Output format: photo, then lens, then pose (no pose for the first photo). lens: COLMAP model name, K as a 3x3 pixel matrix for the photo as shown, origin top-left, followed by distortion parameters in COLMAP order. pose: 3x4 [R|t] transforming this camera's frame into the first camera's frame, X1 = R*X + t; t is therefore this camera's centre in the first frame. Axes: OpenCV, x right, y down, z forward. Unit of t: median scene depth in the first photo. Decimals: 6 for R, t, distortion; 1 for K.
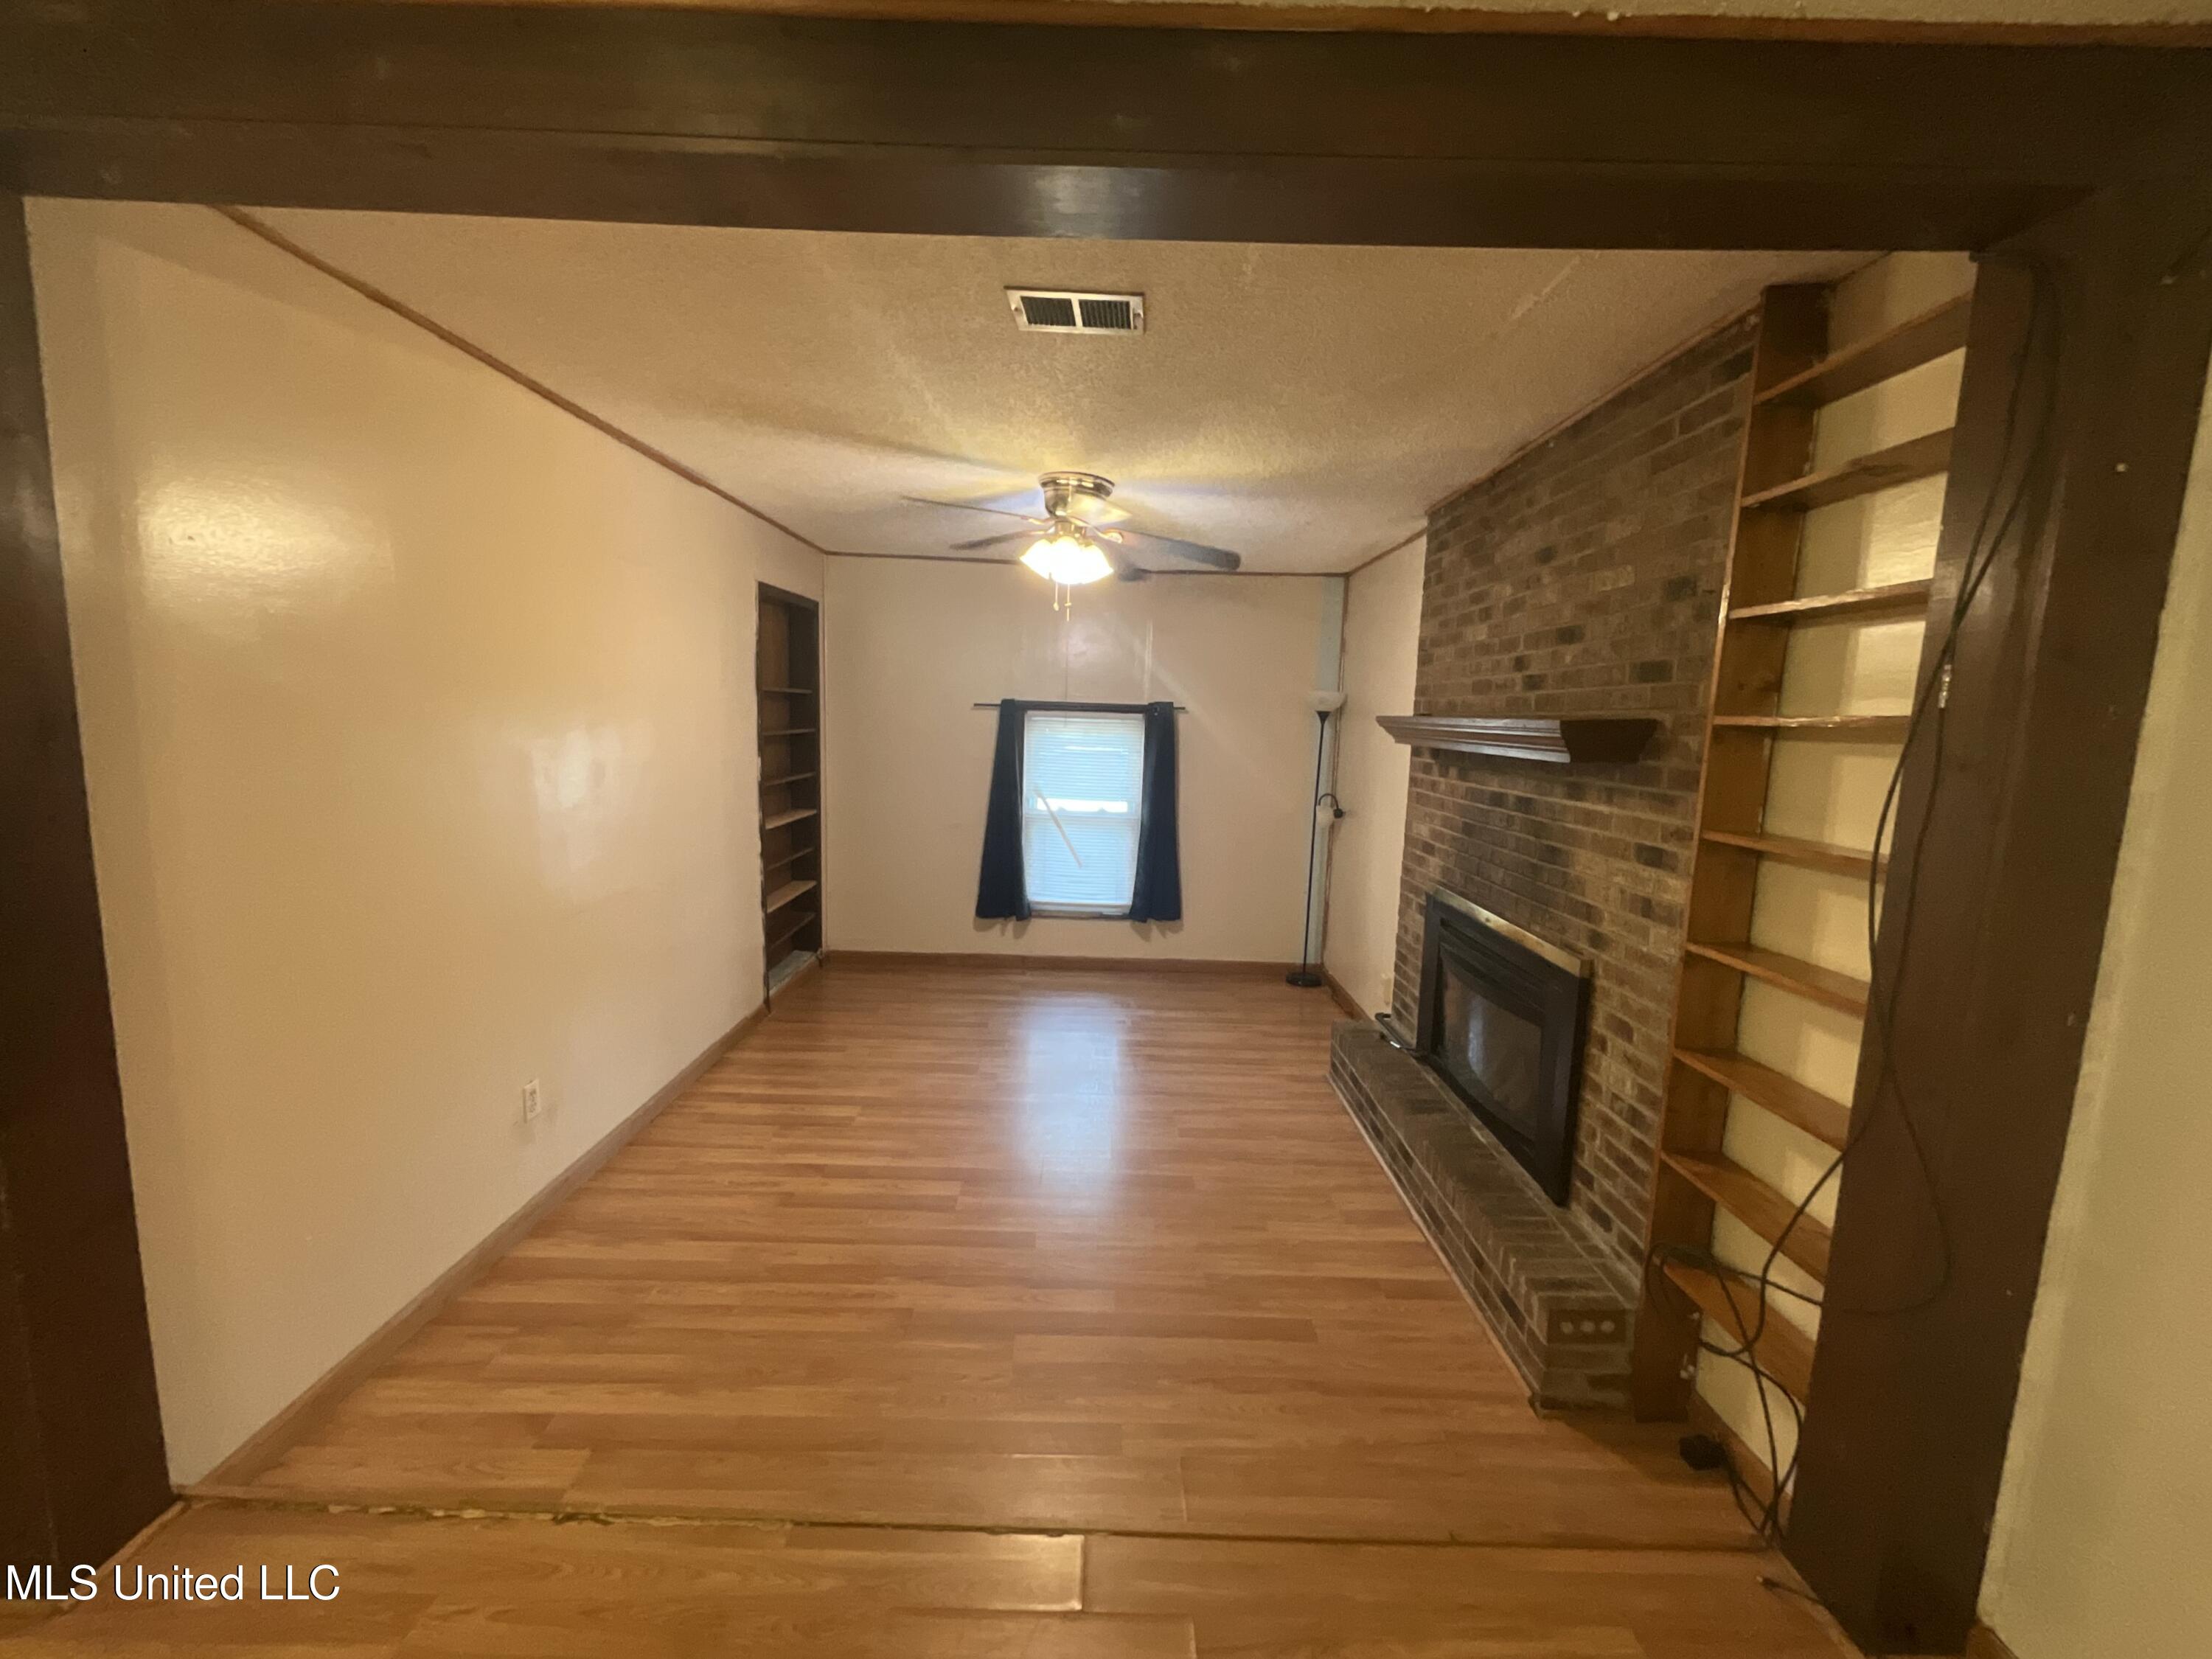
lens RADIAL K [[892.9, 0, 1111.6], [0, 892.9, 828.1], [0, 0, 1]] dist [0.000354, -0.000544]
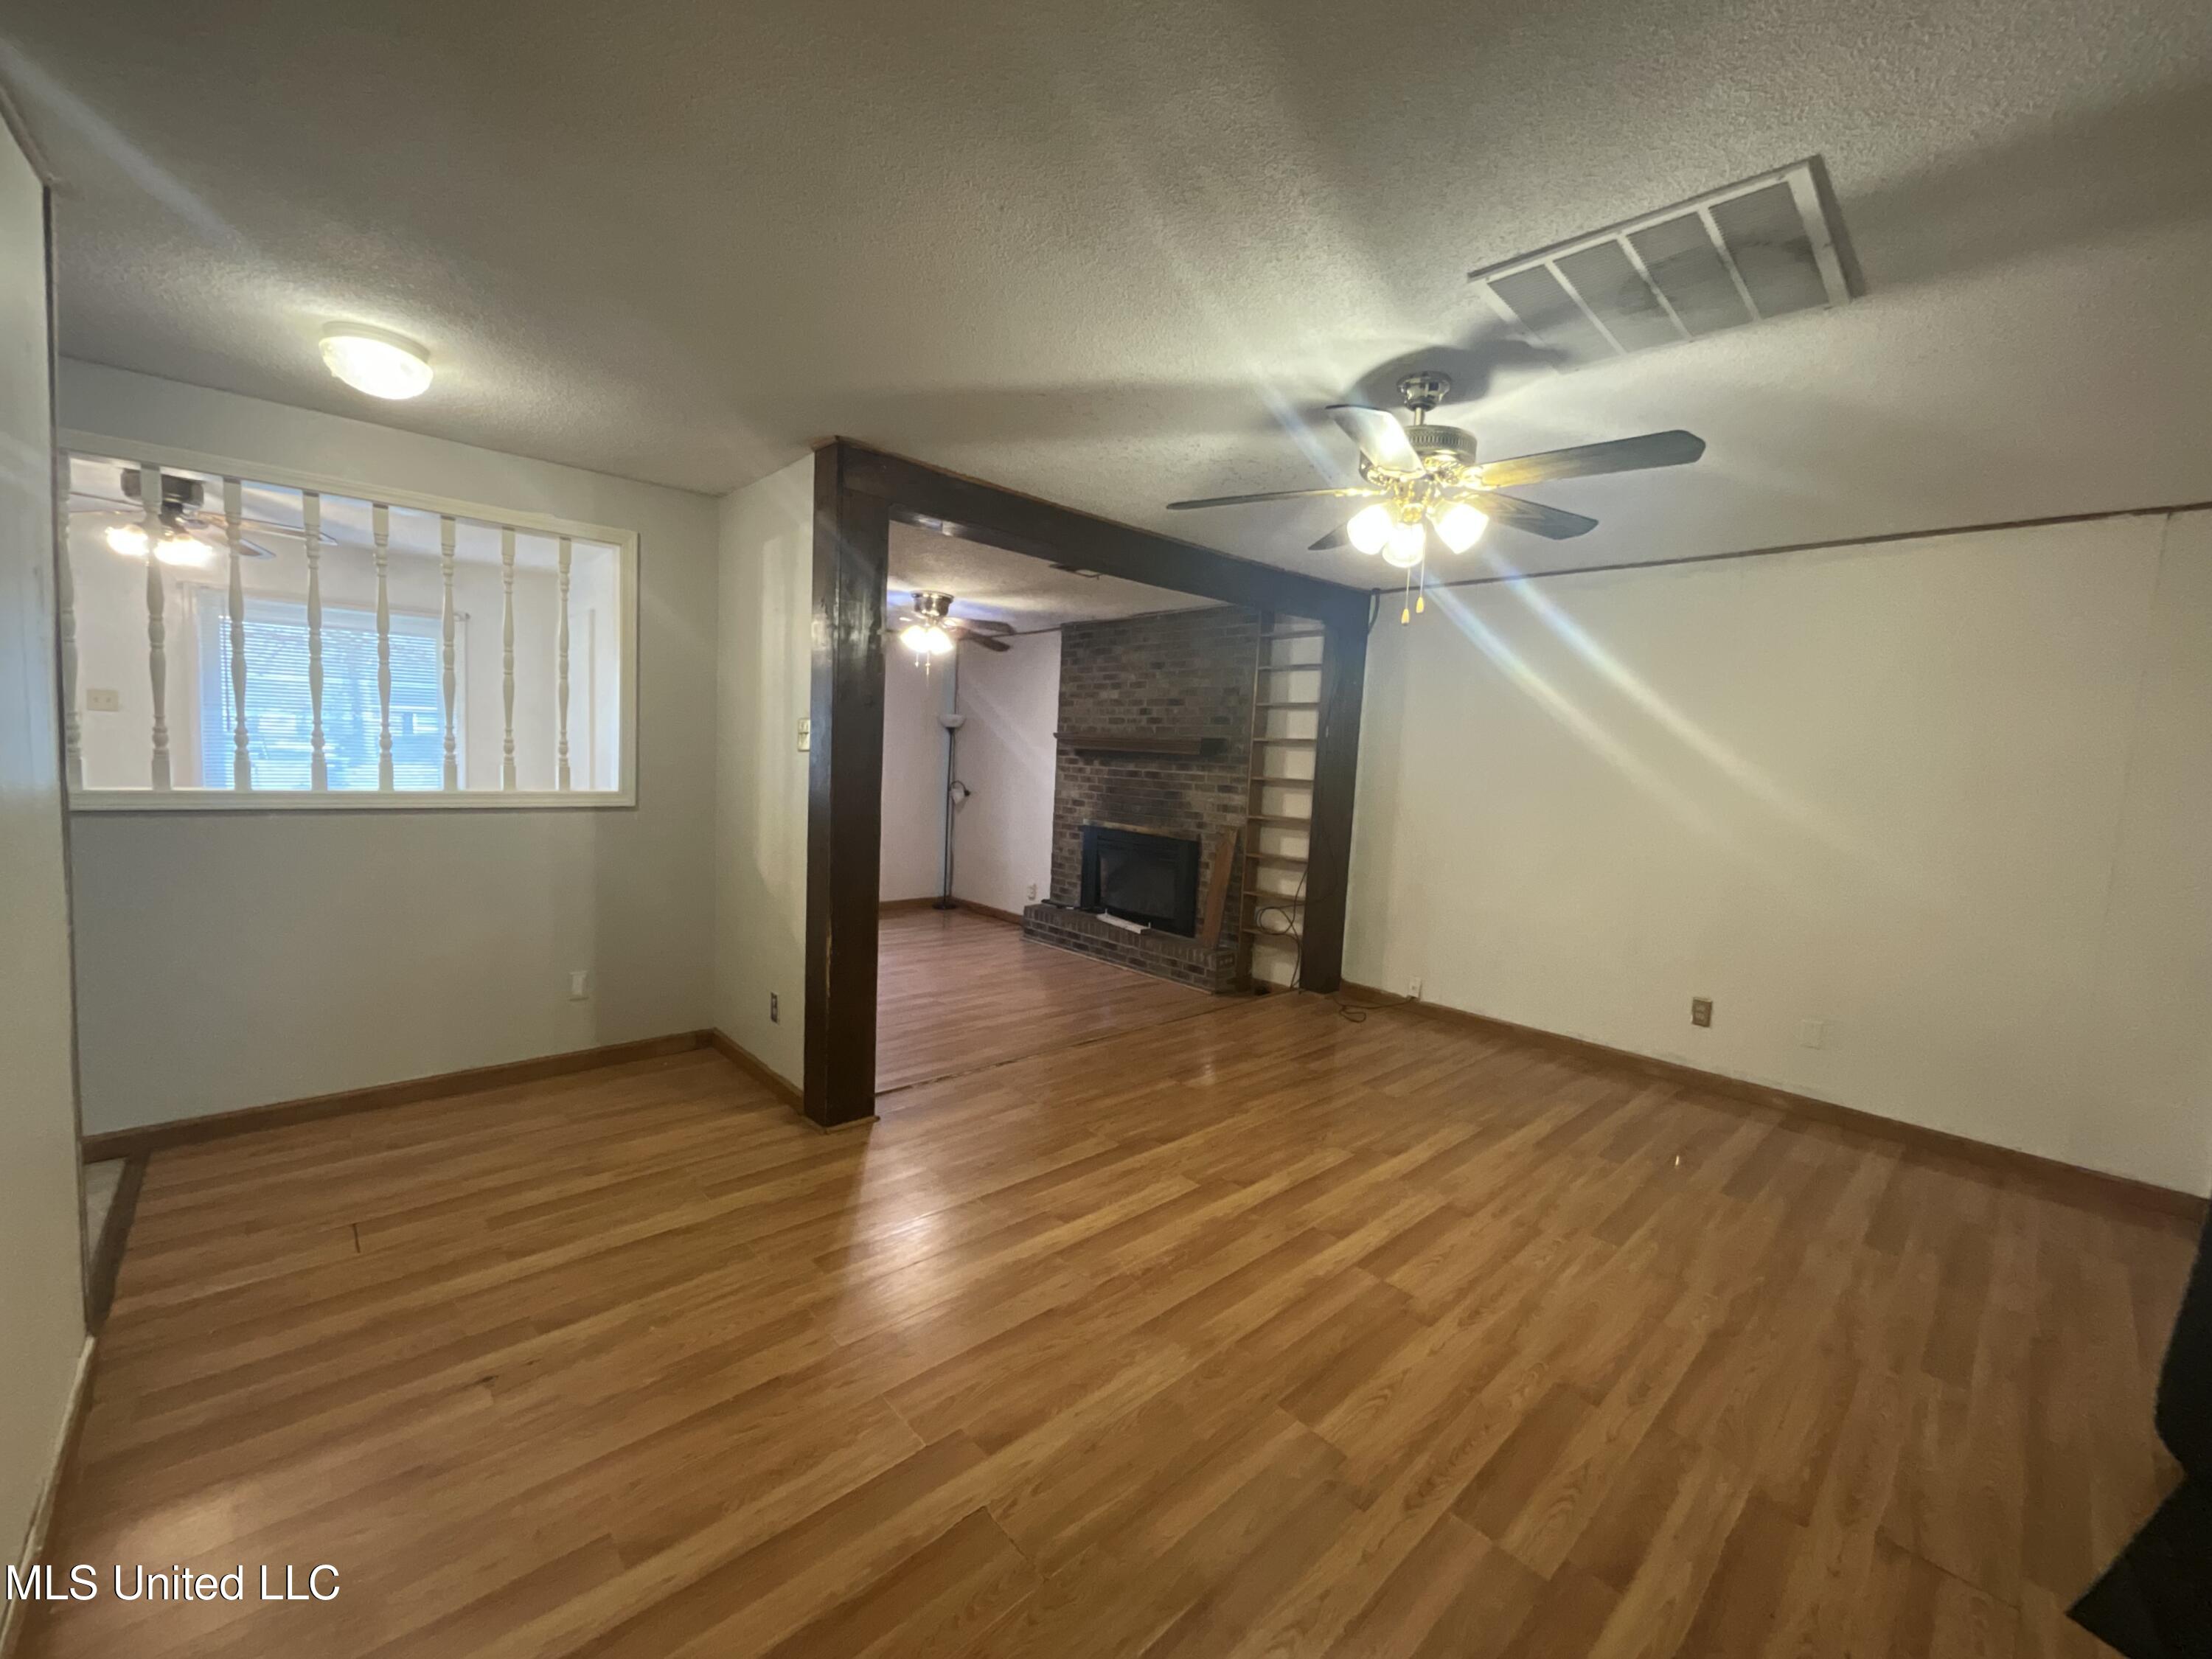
lens RADIAL K [[892.9, 0, 1104.9], [0, 892.9, 829.4], [0, 0, 1]] dist [0.000354, -0.000544]
pose [[0.732153, -0.054785, 0.678934, -1.316877], [0.062182, 0.997974, 0.013472, 0.083238], [-0.678296, 0.032354, 0.734076, -0.639083]]
